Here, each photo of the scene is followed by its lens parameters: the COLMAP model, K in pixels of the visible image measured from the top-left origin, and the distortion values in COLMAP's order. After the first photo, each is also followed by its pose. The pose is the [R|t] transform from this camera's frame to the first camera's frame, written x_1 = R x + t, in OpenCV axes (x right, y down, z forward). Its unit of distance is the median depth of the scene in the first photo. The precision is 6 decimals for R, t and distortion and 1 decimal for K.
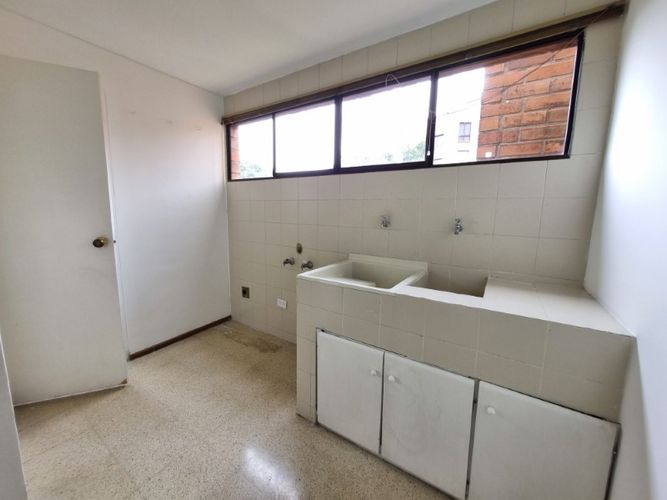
lens RADIAL K [[259.5, 0, 335.0], [0, 259.5, 247.2], [0, 0, 1]] dist [0.003397, -0.001475]
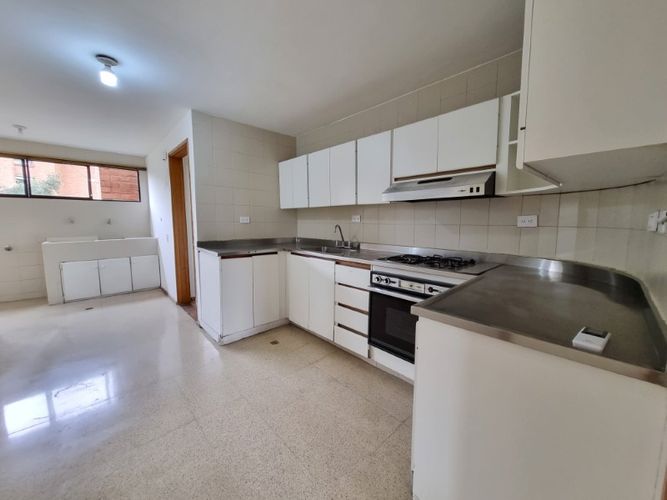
lens RADIAL K [[259.5, 0, 336.3], [0, 259.5, 245.6], [0, 0, 1]] dist [0.003397, -0.001475]
pose [[0.234240, -0.114003, 0.965471, -1.686398], [0.129080, 0.987955, 0.085341, 0.250870], [-0.963571, 0.104633, 0.246134, -2.037260]]
